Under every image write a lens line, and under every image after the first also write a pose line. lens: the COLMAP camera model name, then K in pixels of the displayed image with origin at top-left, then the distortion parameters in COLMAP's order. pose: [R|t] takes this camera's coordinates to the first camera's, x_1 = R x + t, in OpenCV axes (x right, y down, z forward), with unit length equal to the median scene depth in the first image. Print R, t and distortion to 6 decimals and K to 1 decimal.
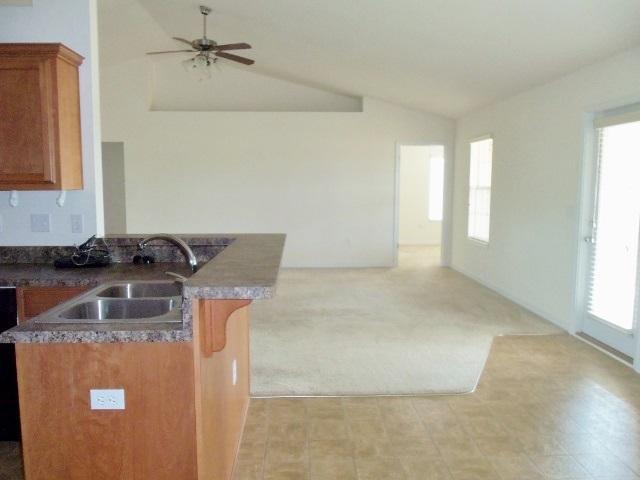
lens RADIAL K [[542.2, 0, 320.0], [0, 542.2, 240.0], [0, 0, 1]] dist [-0.007544, -0.002528]
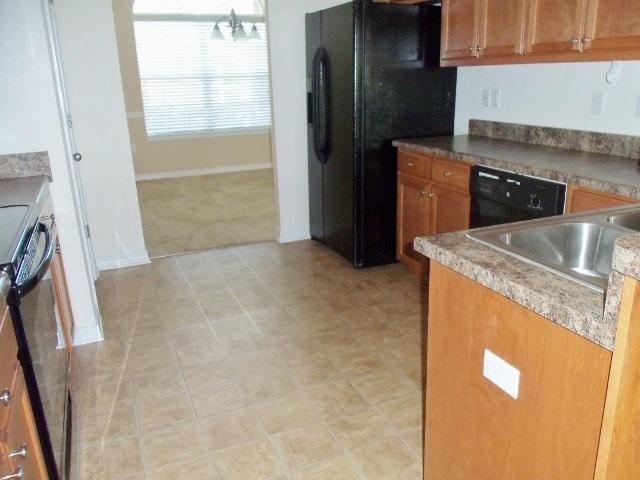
lens RADIAL K [[542.2, 0, 320.0], [0, 542.2, 240.0], [0, 0, 1]] dist [-0.007544, -0.002528]
pose [[0.359845, 0.262208, -0.895410, 0.087598], [-0.067050, 0.964484, 0.255490, -0.023143], [0.930600, -0.031900, 0.364646, 0.549639]]
